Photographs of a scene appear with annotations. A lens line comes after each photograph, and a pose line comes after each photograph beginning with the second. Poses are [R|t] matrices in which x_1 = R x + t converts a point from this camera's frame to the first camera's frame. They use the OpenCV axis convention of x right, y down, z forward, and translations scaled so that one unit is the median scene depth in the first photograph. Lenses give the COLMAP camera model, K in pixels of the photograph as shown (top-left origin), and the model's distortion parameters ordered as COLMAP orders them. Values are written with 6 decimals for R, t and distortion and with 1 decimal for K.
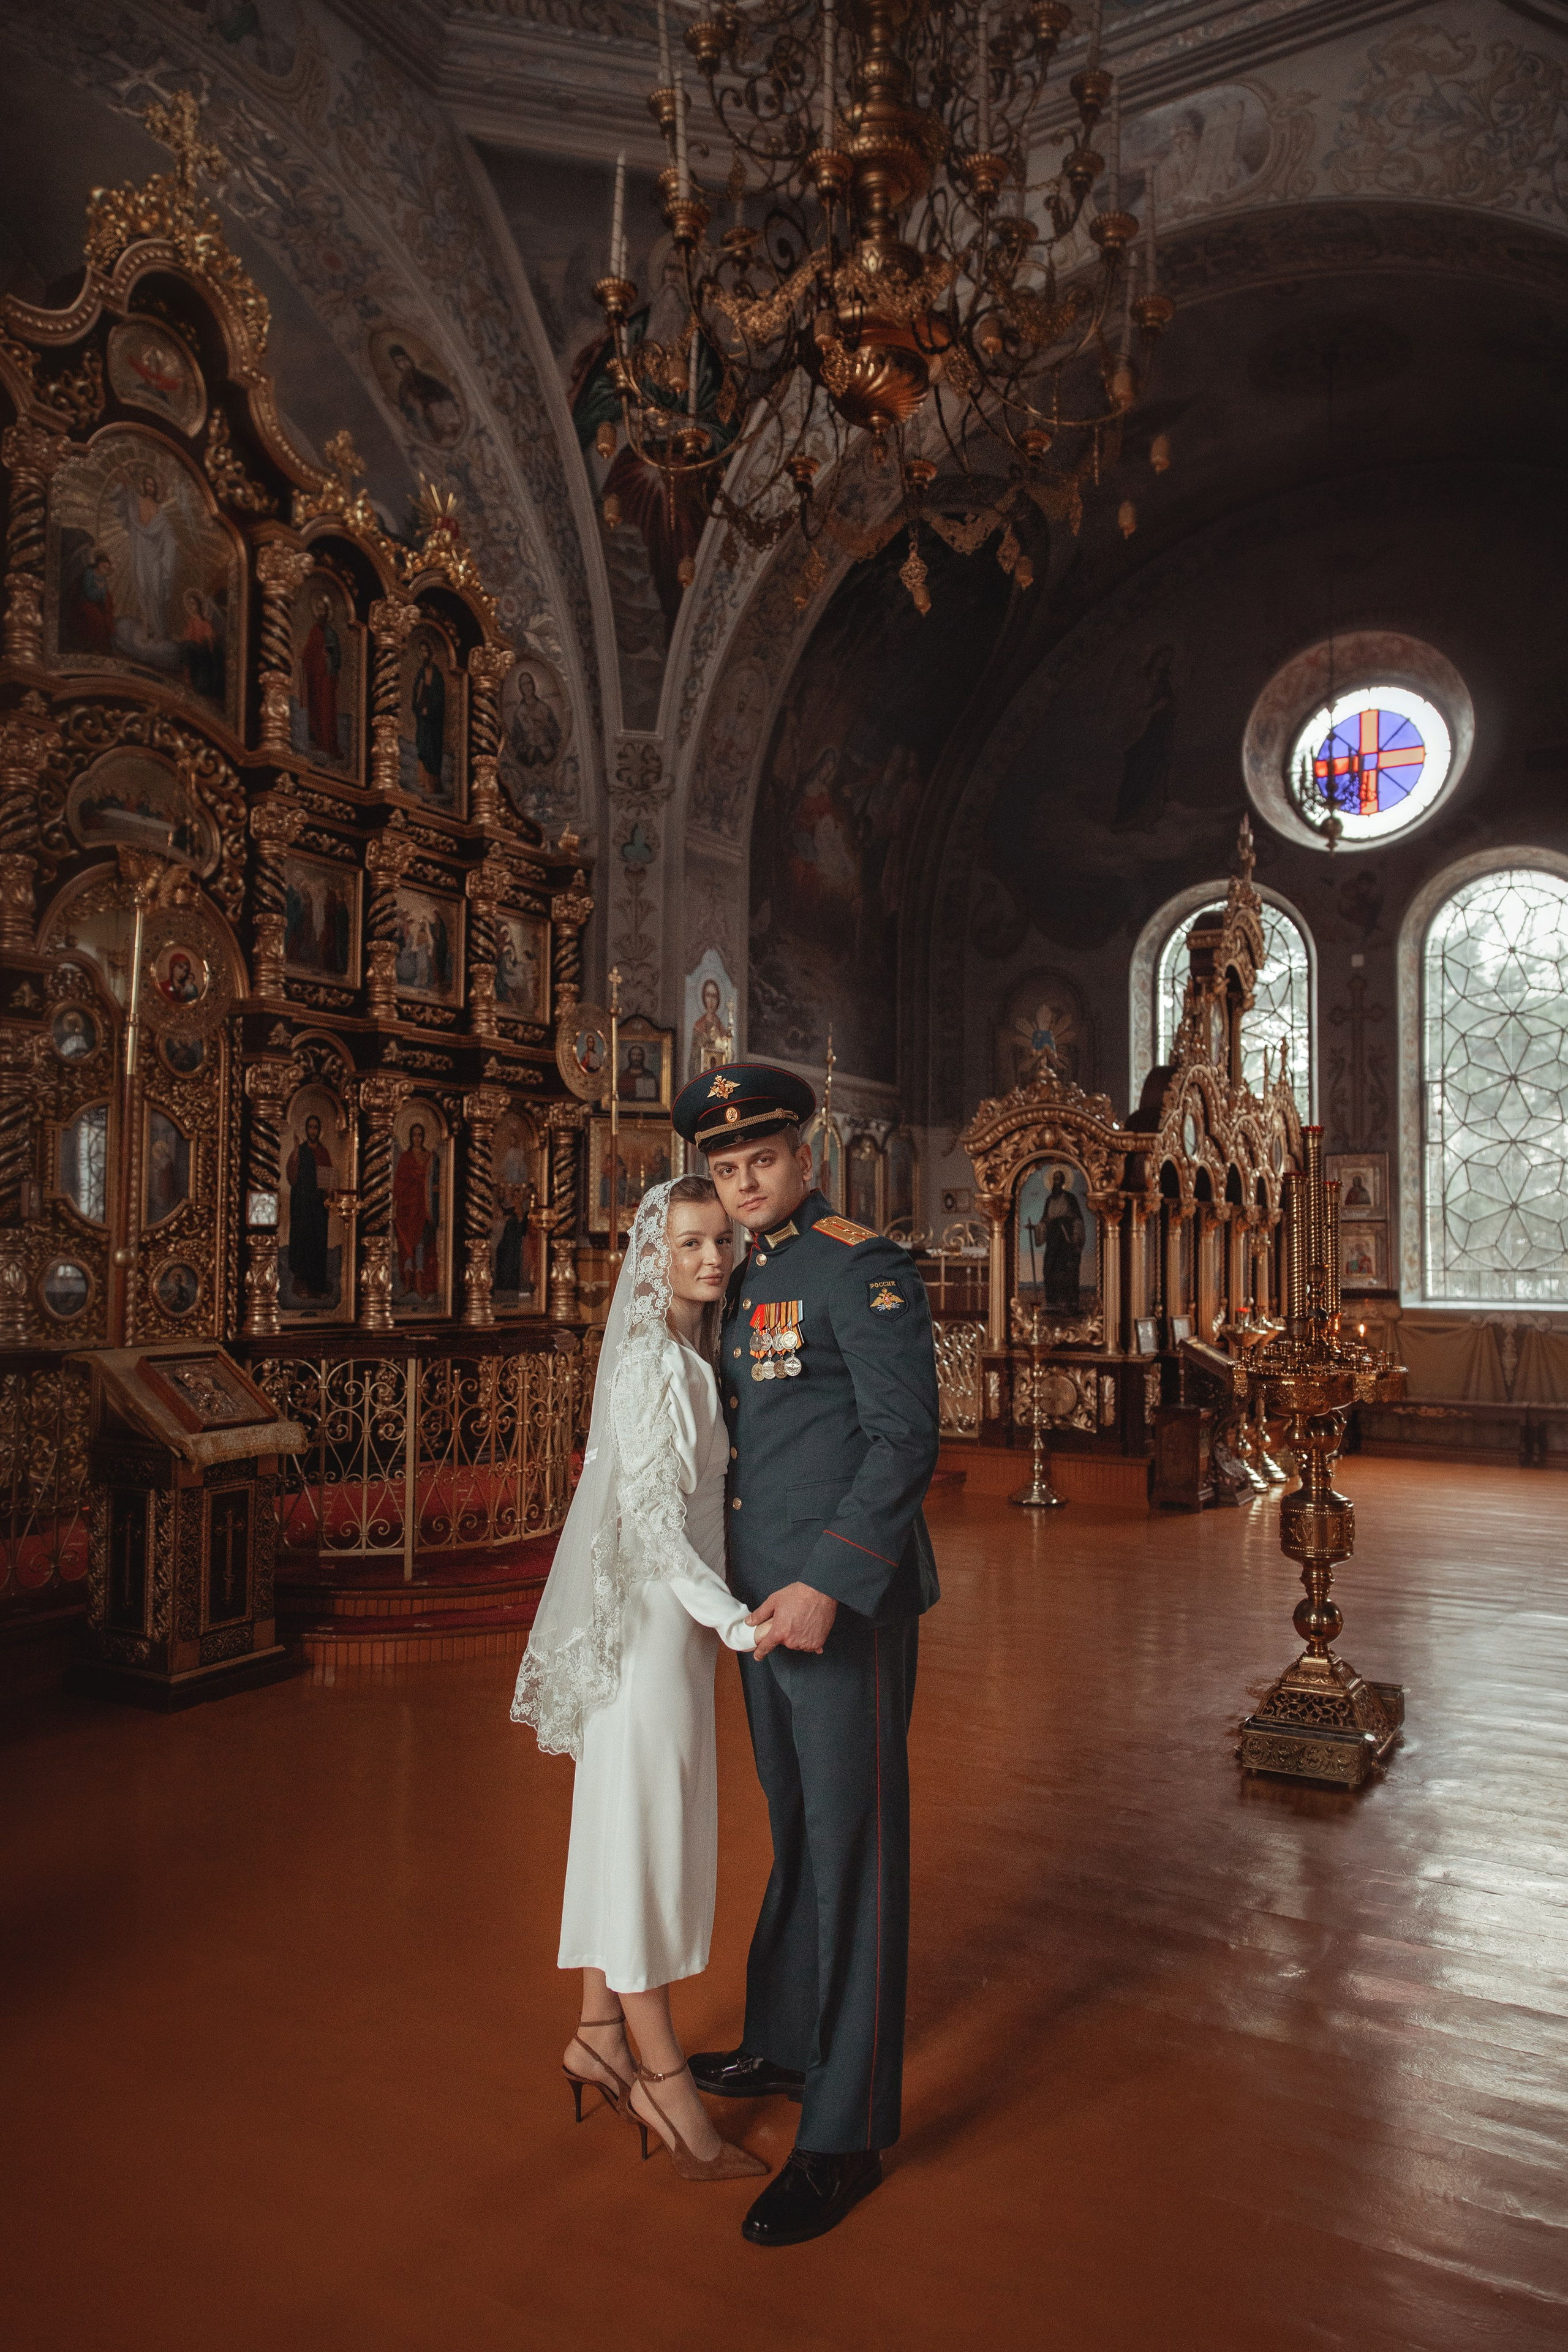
lens RADIAL K [[1598.7, 0, 786.5], [0, 1598.7, 1183.1], [0, 0, 1]] dist [-0.001879, 0.001435]
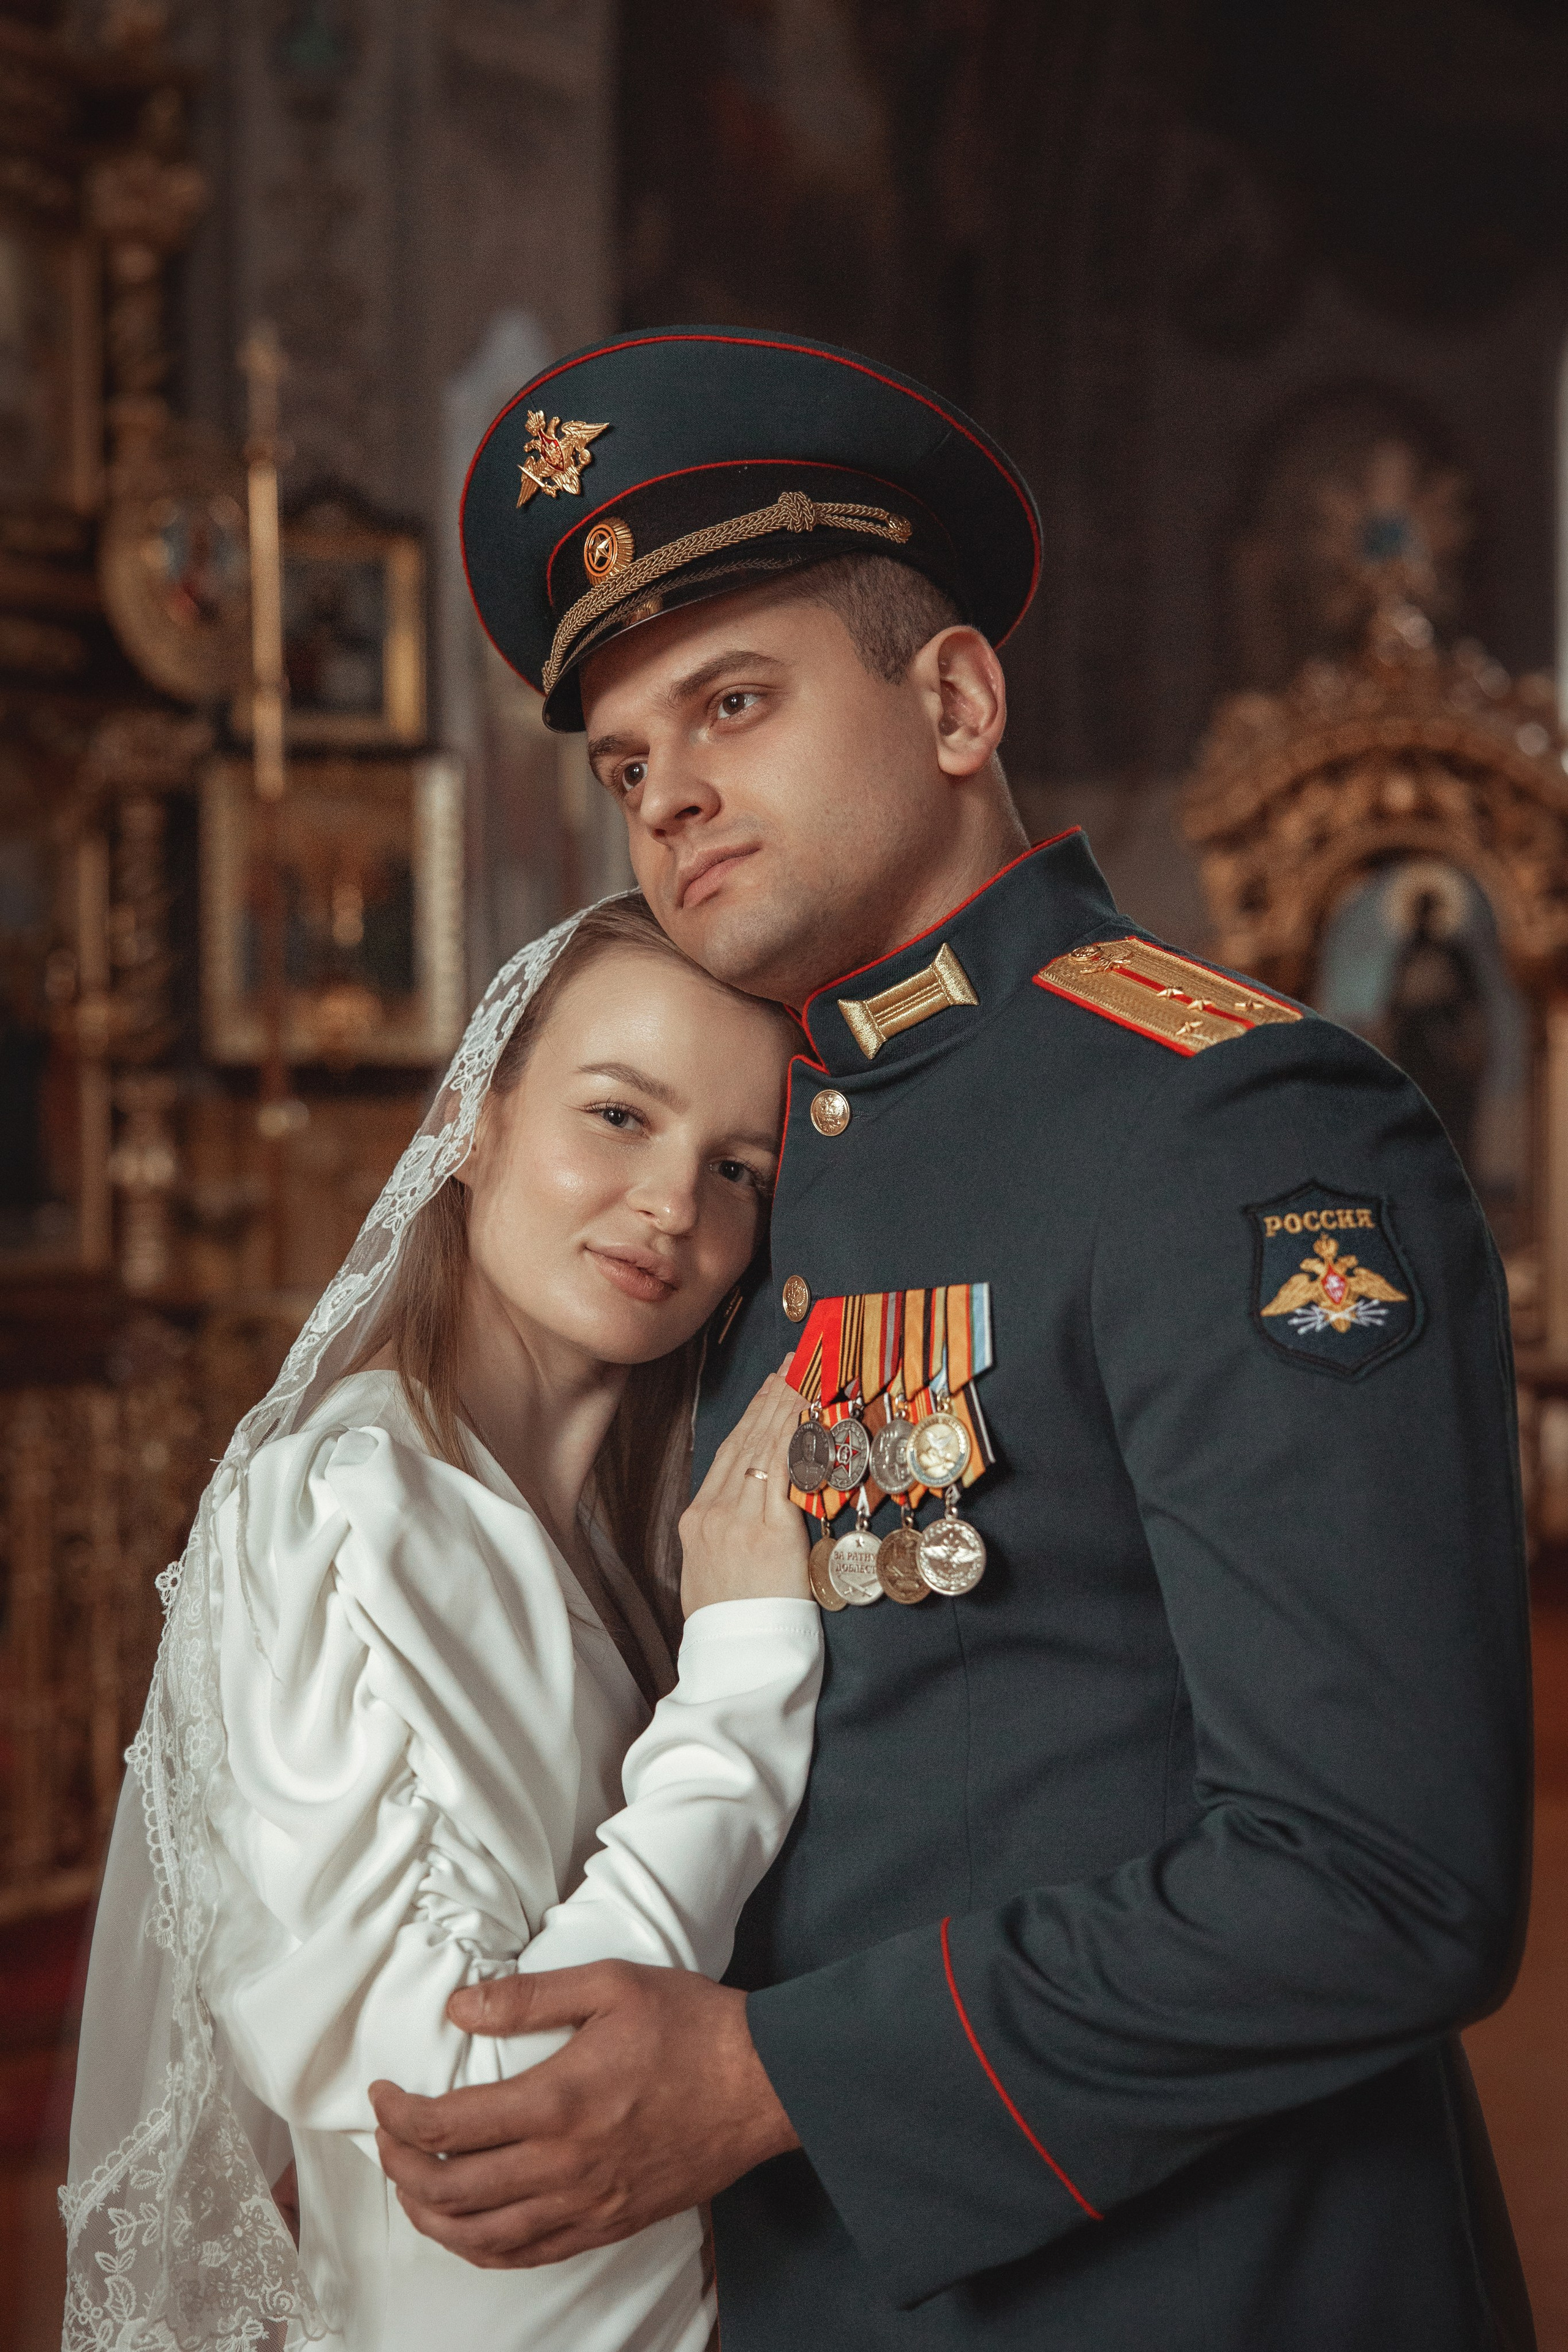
lens RADIAL K [[3673.5, 0, 768.5], [0, 3673.5, 1195.6], [0, 0, 1]] dist [0.024725, 0.000000]
pose [[0.999677, -0.014239, 0.021057, -0.008810], [0.012781, 0.997615, 0.067836, 0.005756], [-0.021972, -0.067545, 0.997474, 0.115689]]
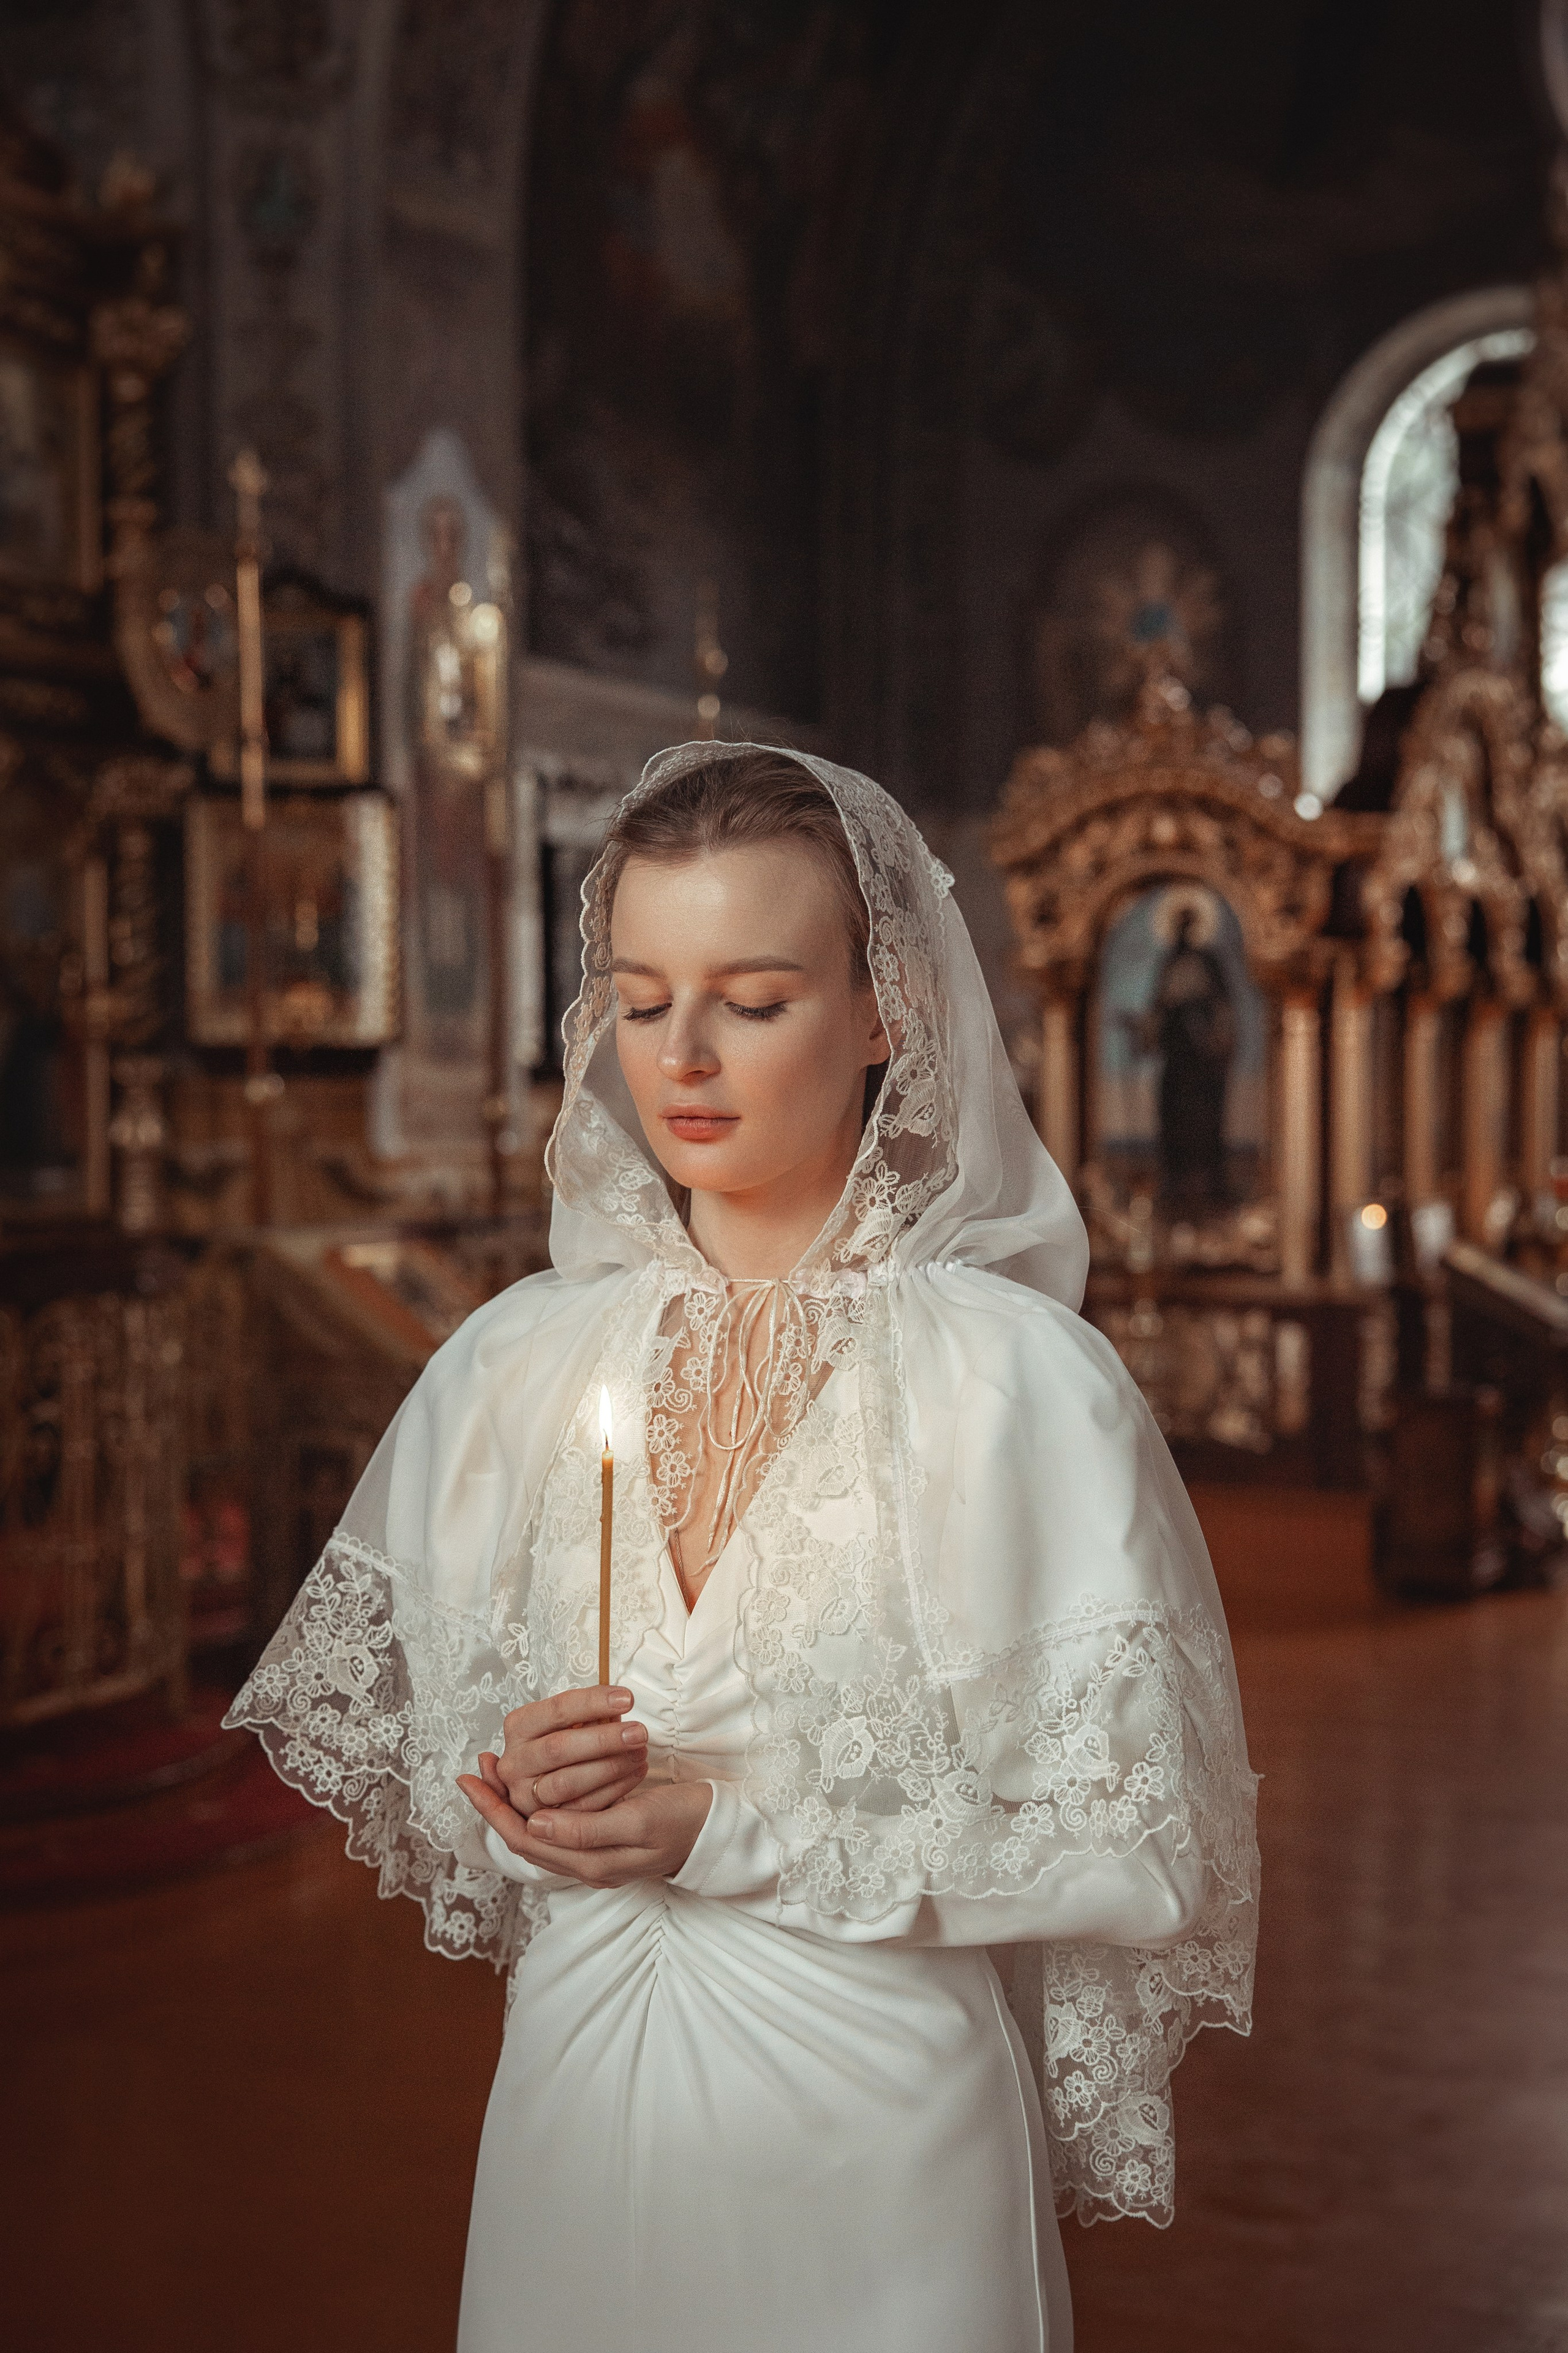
lens RADIAL K [[3220.1, 0, 780.5], [0, 3220.1, 1196.9], [0, 0, 1]] dist [0.013827, 0.000000]
pose [[0.997762, -0.014293, 0.065326, -0.014626], [0.009345, 0.997107, 0.075434, 0.006720], [-0.066215, -0.074655, 0.995009, 0.048307]]
